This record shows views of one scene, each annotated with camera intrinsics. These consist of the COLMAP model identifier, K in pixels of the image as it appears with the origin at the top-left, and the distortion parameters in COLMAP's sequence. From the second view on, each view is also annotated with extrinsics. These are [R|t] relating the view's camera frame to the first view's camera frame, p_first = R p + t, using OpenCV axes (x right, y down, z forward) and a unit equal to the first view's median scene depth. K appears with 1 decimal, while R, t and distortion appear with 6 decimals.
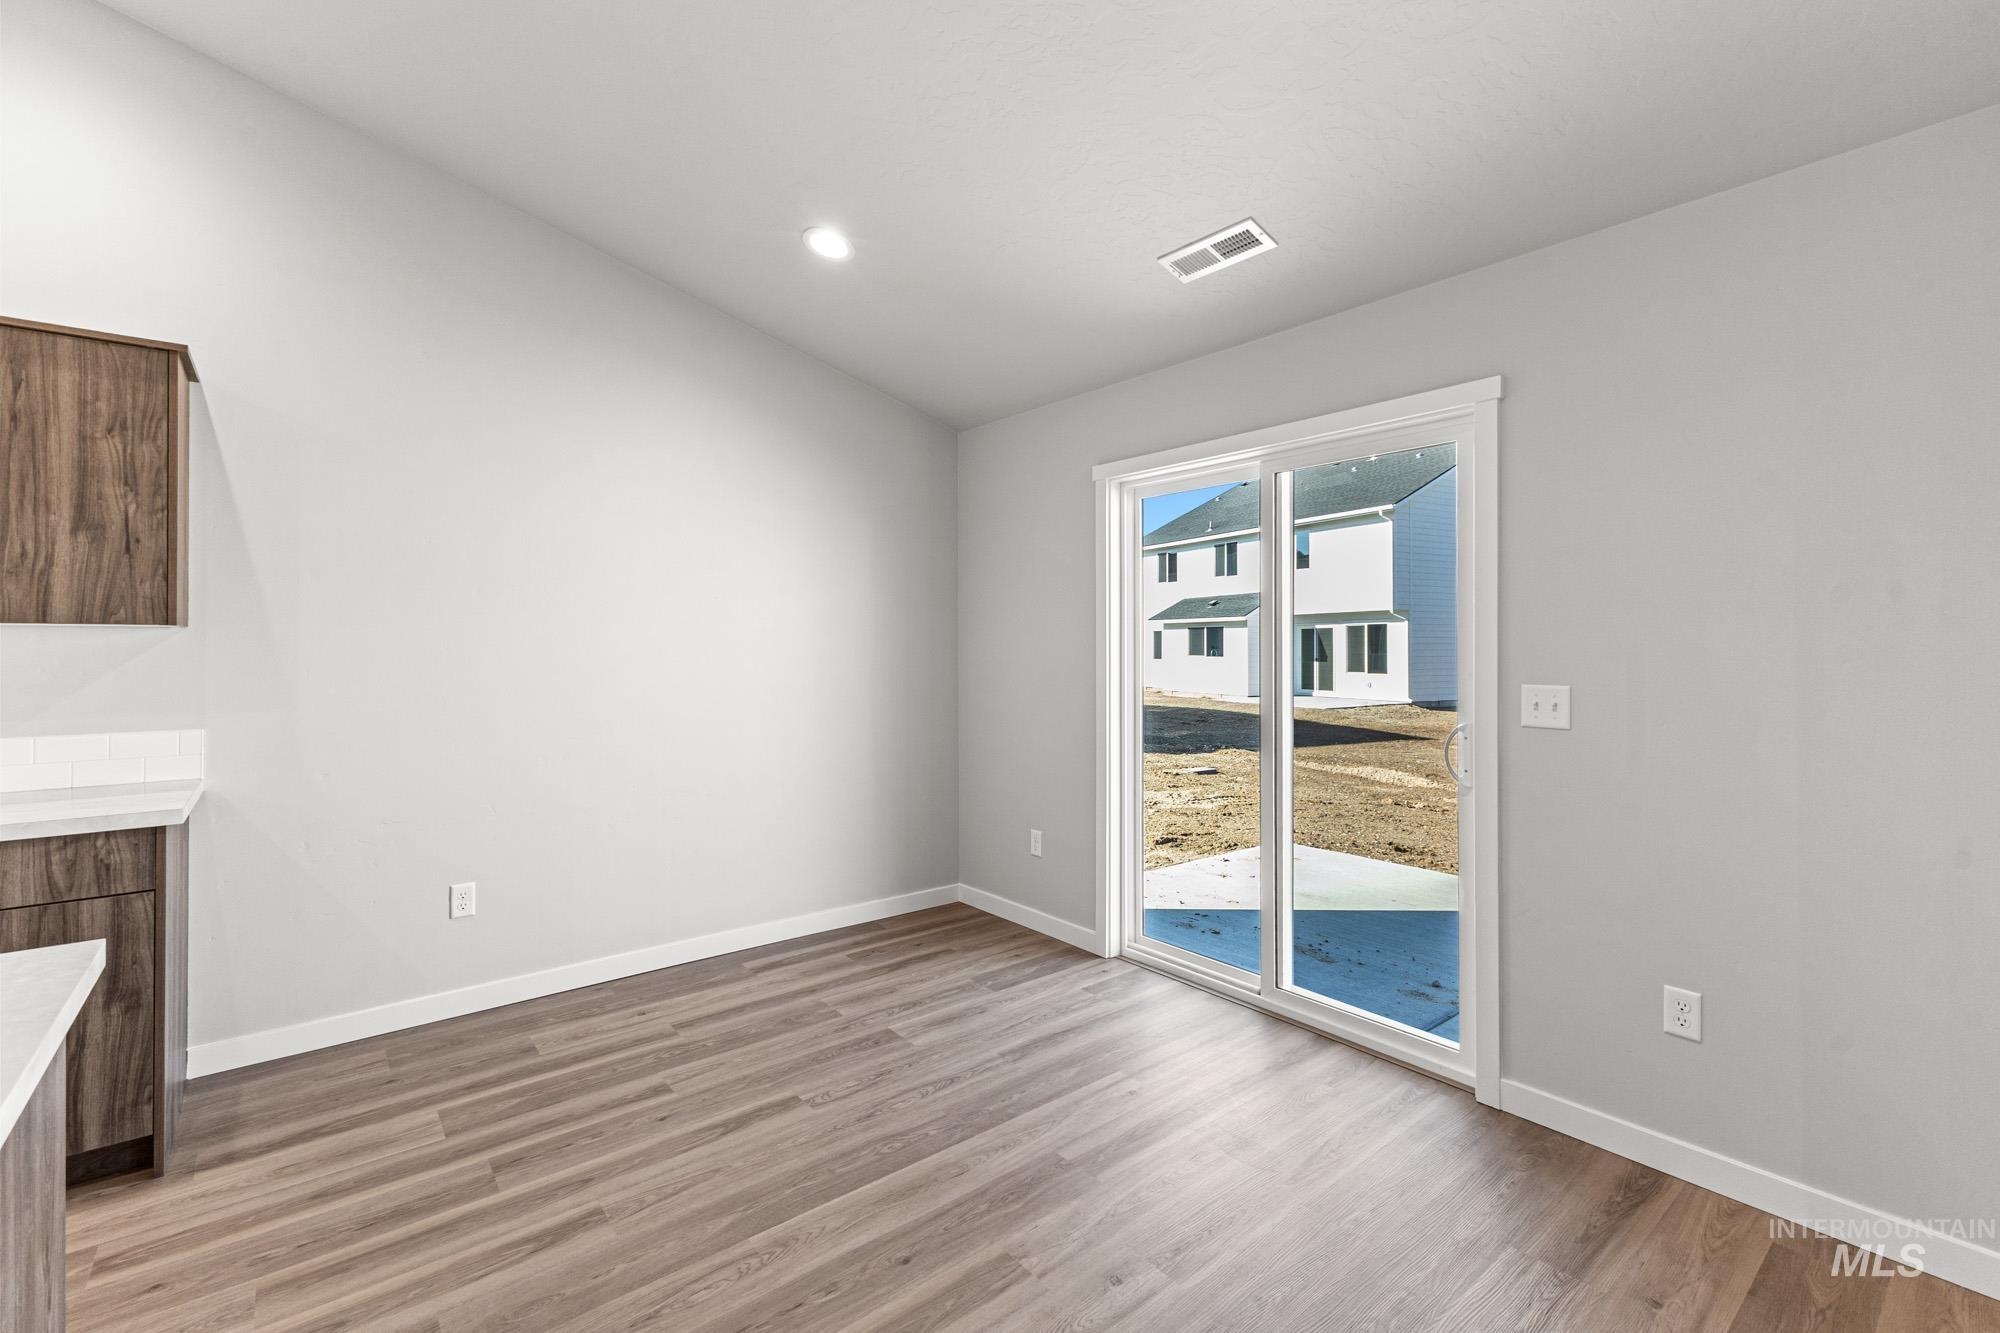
lens RADIAL K [[876.1, 0, 1000.5], [0, 876.1, 648.6], [0, 0, 1]] dist [0.008822, -0.002043]
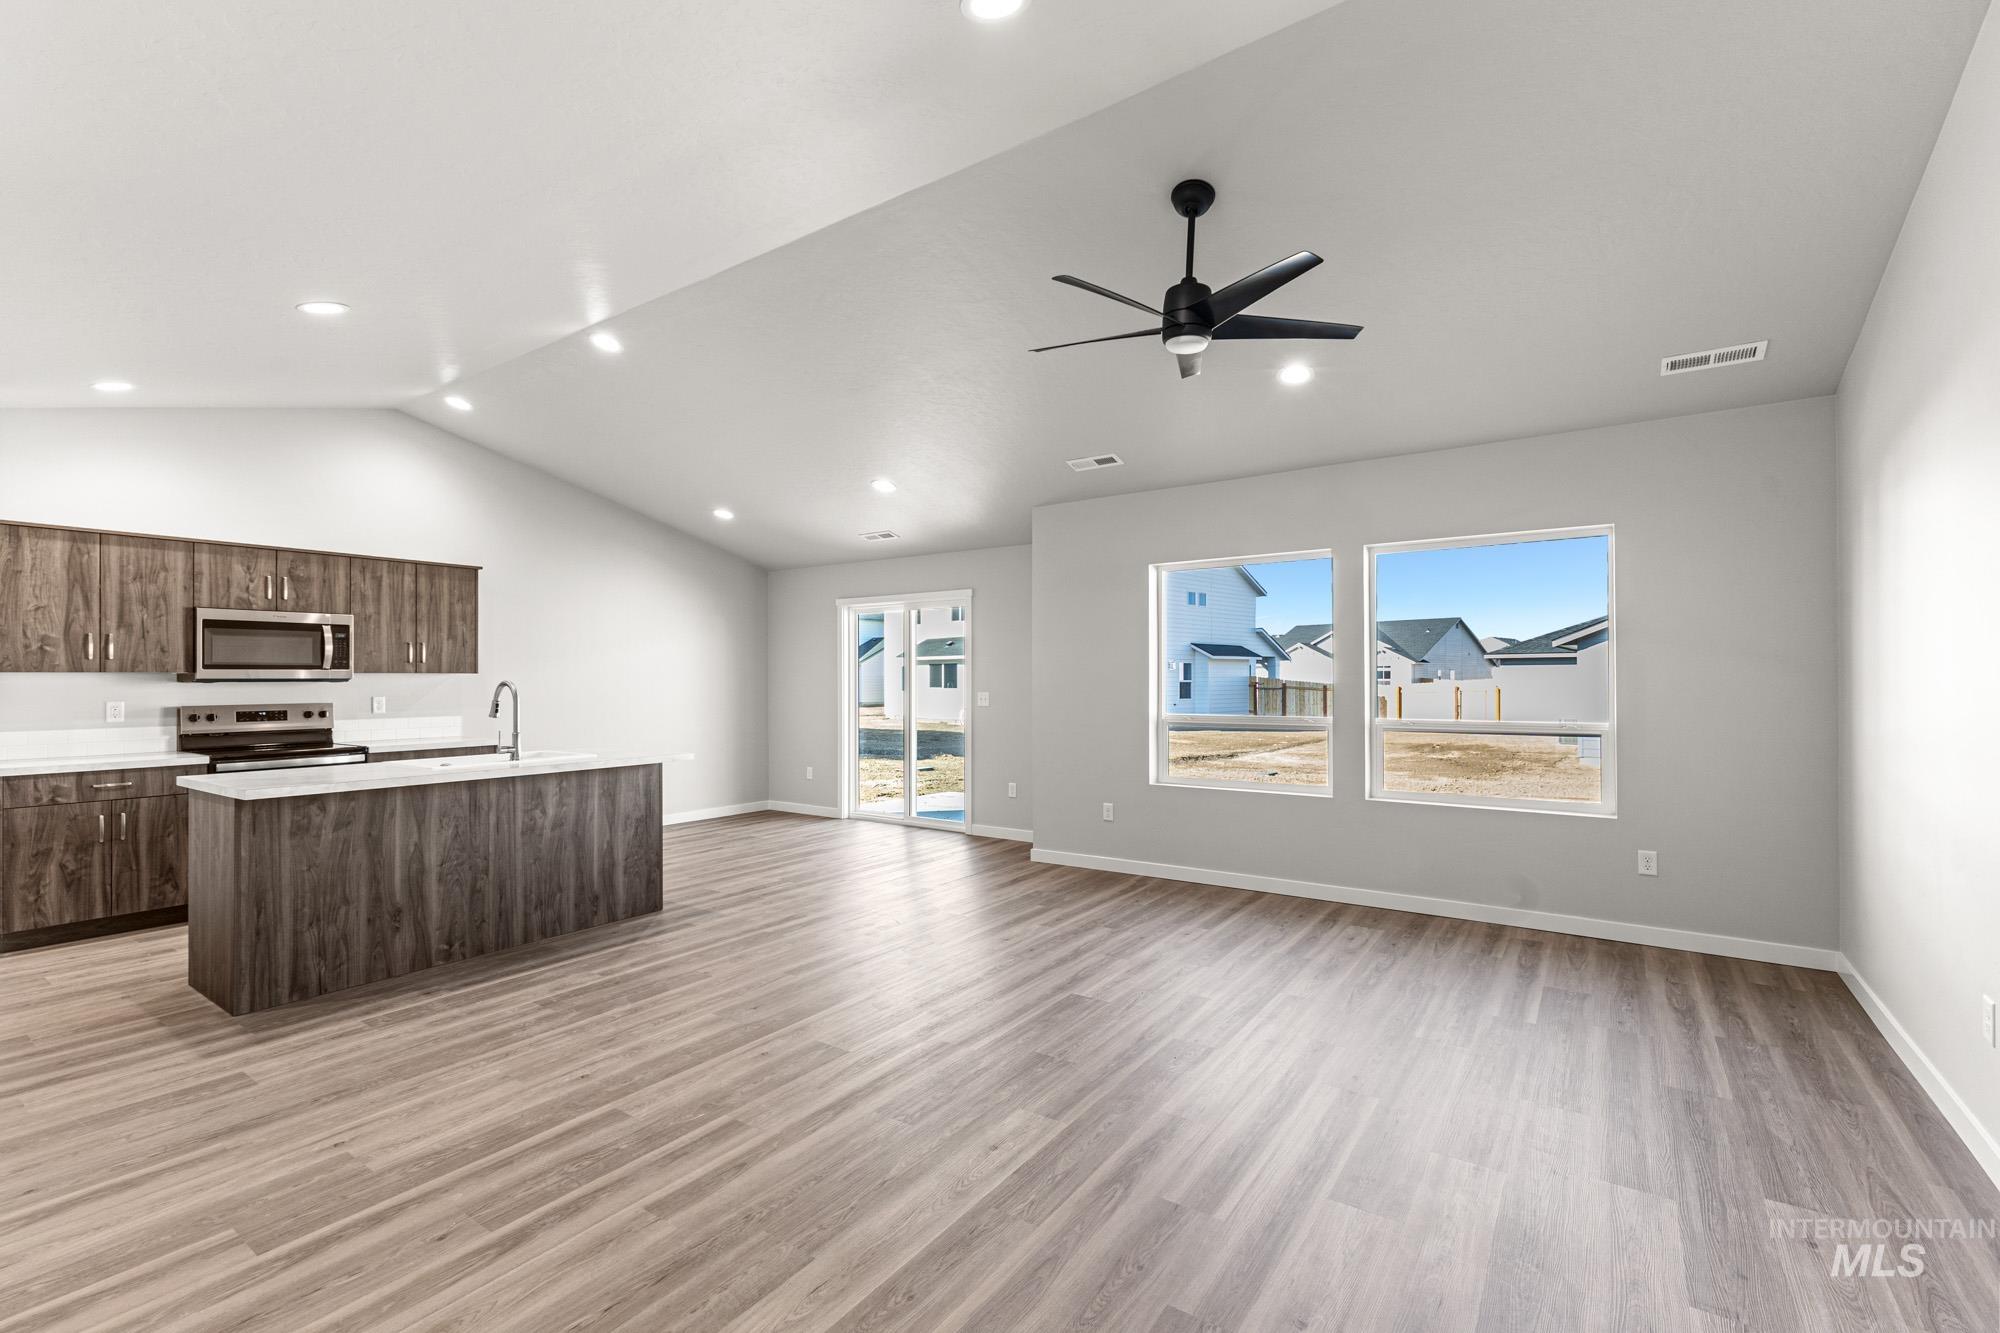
lens RADIAL K [[876.1, 0, 997.6], [0, 876.1, 670.3], [0, 0, 1]] dist [0.008822, -0.002043]
pose [[0.963357, -0.000496, 0.268223, -0.152221], [0.004046, 0.999911, -0.012681, 0.003410], [-0.268193, 0.013302, 0.963273, -1.987585]]
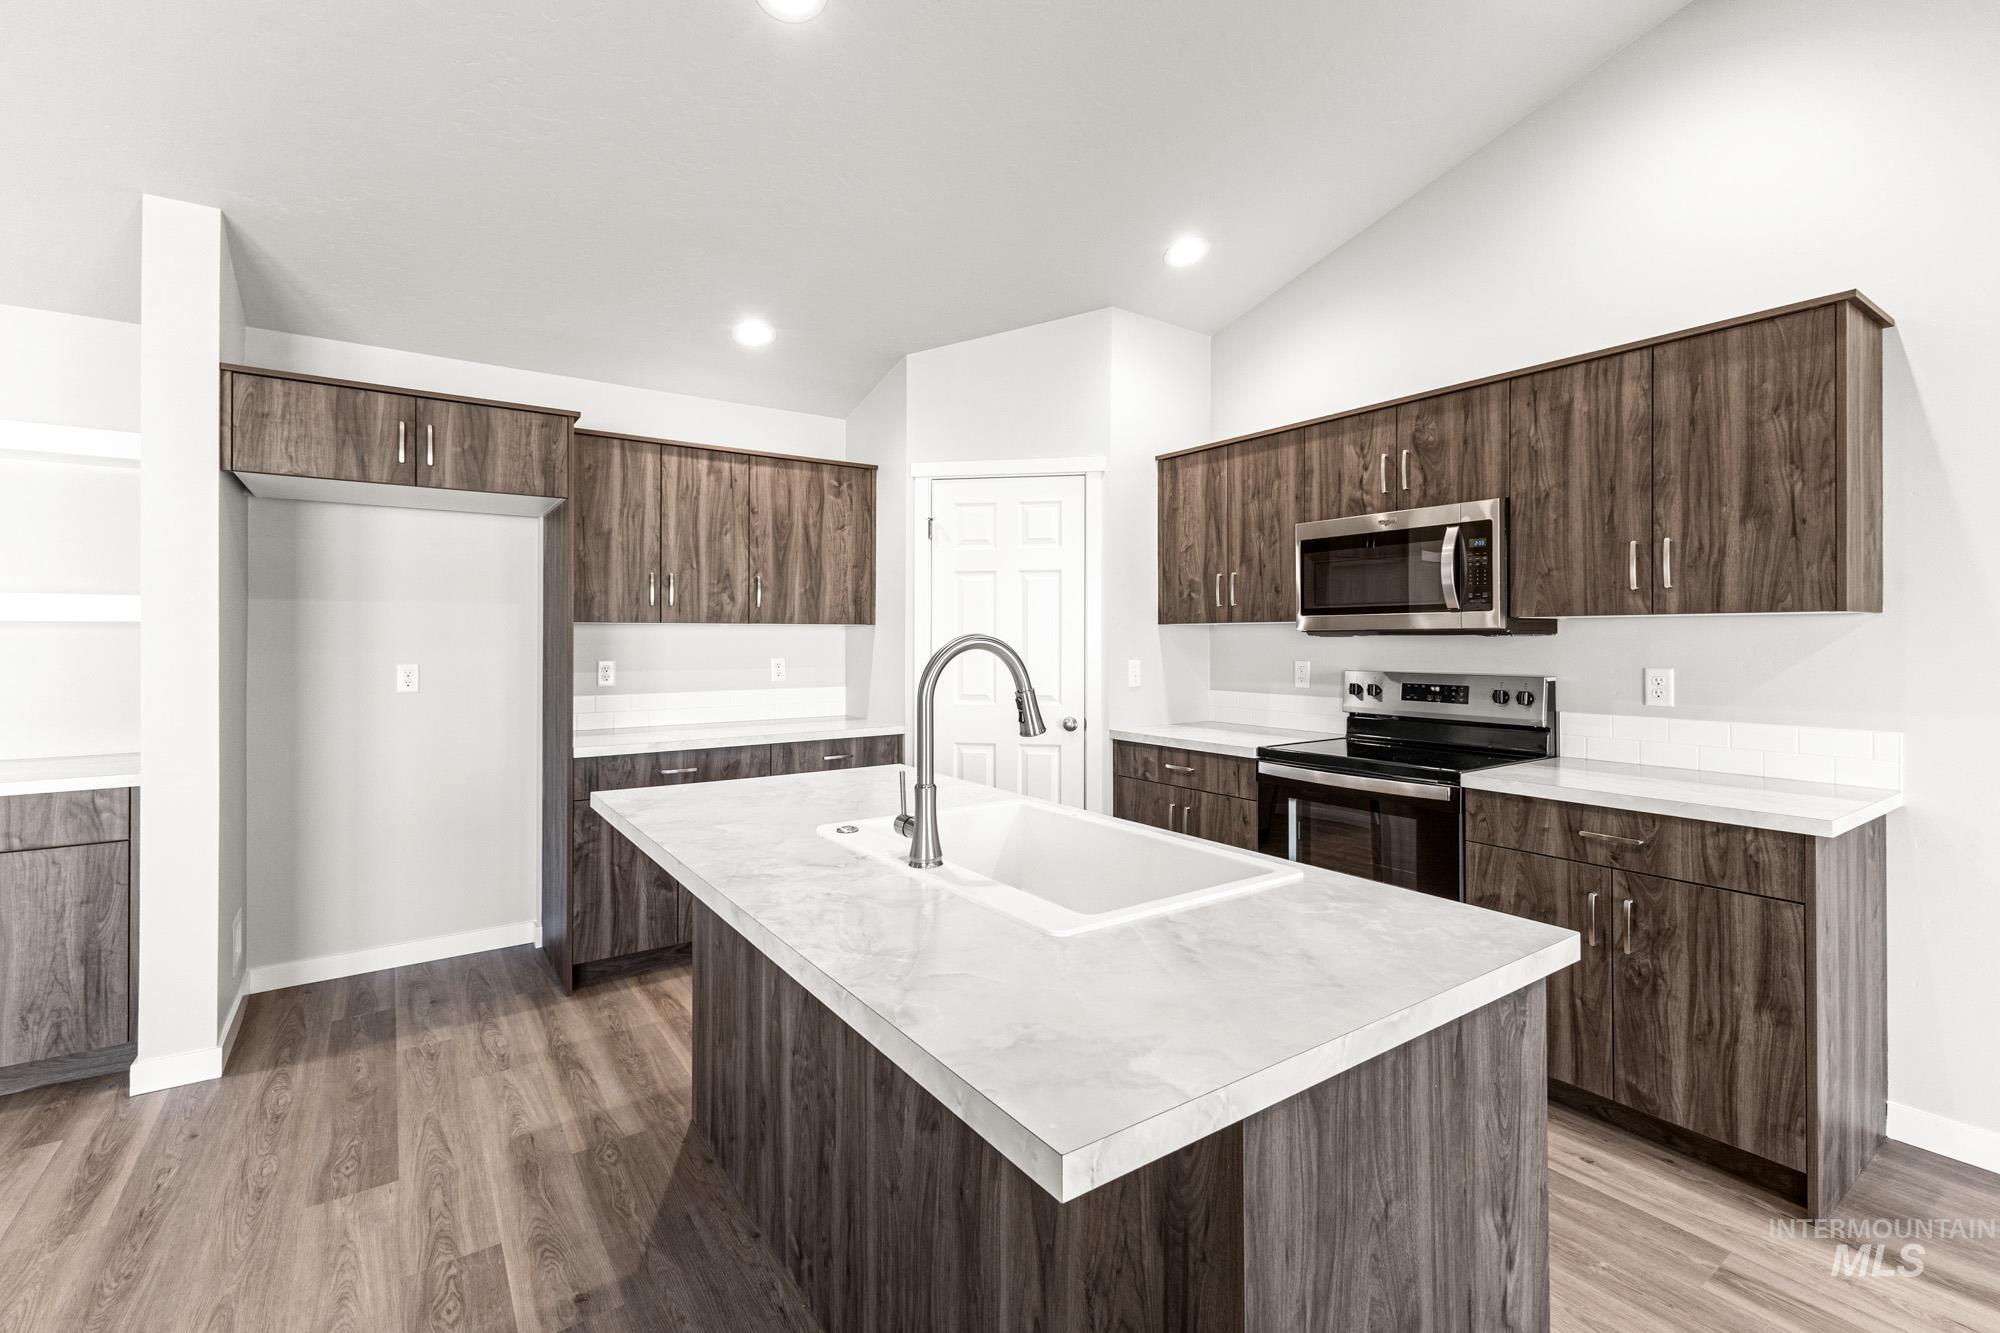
lens RADIAL K [[876.1, 0, 1007.9], [0, 876.1, 634.3], [0, 0, 1]] dist [0.008822, -0.002043]
pose [[-0.071327, -0.003323, -0.997447, 0.003943], [-0.001088, 0.999994, -0.003253, 0.000485], [0.997452, 0.000853, -0.071330, 0.235780]]
